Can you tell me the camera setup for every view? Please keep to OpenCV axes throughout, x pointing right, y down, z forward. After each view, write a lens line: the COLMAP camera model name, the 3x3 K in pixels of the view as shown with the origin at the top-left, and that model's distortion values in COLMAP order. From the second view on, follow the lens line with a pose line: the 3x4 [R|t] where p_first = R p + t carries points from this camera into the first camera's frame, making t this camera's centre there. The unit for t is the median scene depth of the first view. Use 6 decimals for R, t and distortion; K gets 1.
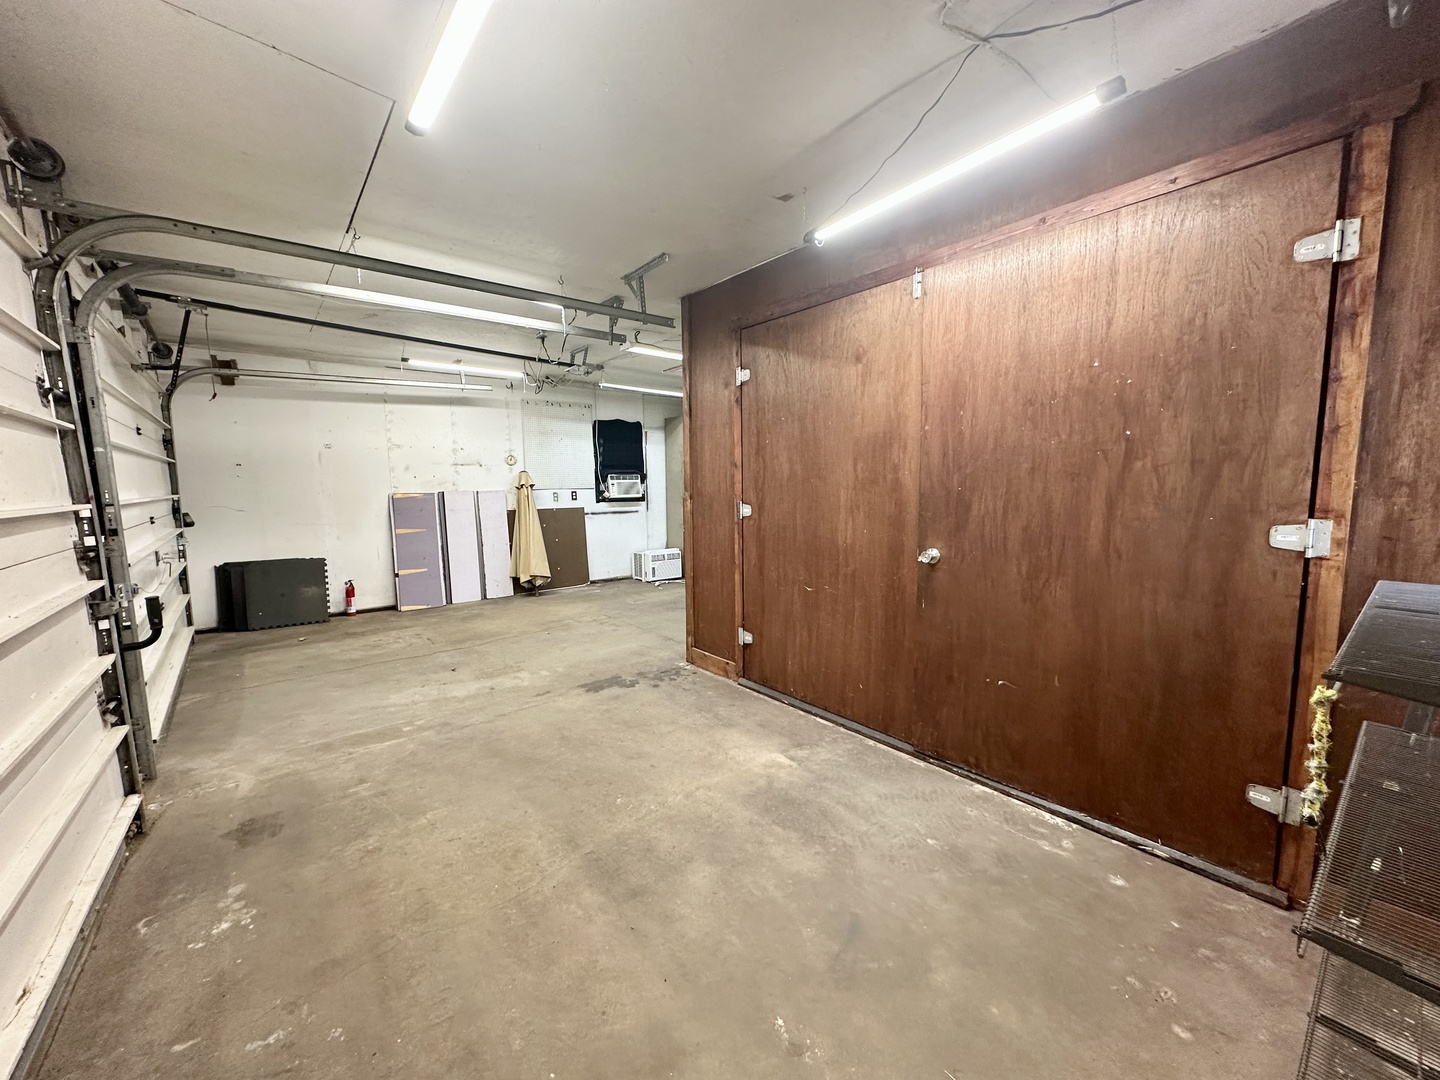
lens RADIAL K [[573.5, 0, 717.3], [0, 573.5, 541.9], [0, 0, 1]] dist [-0.002870, -0.000411]
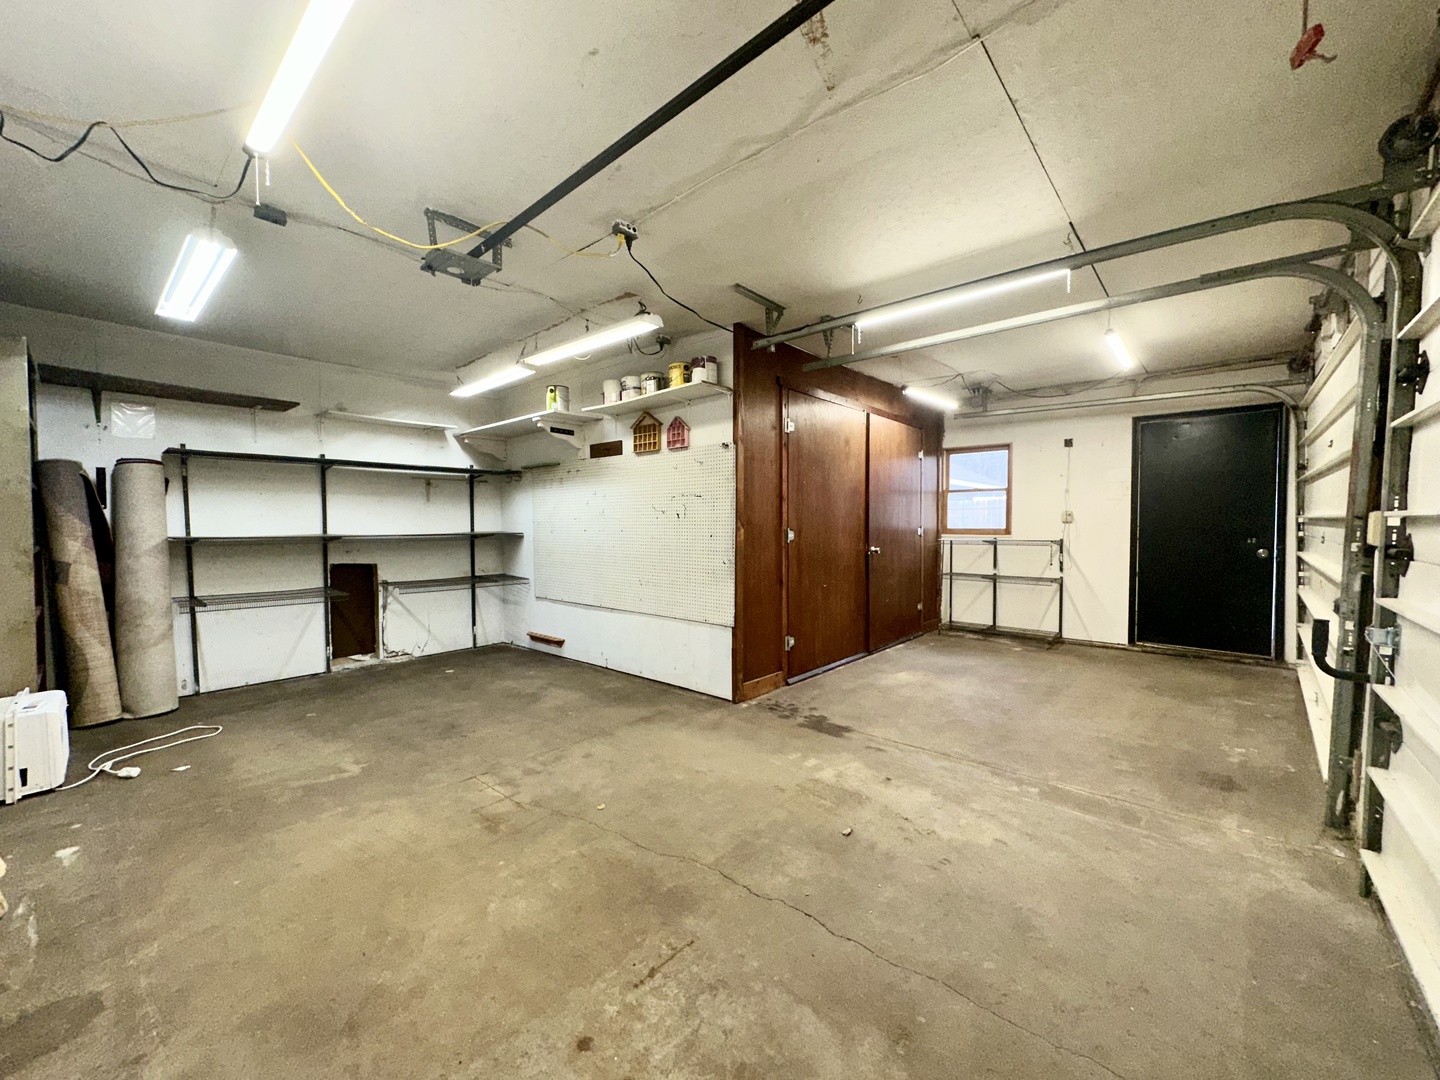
lens RADIAL K [[573.5, 0, 717.7], [0, 573.5, 547.6], [0, 0, 1]] dist [-0.002870, -0.000411]
pose [[-0.168882, -0.031316, 0.985139, -1.089659], [0.109145, 0.992754, 0.050269, -0.104959], [-0.979574, 0.116013, -0.164241, 1.316733]]
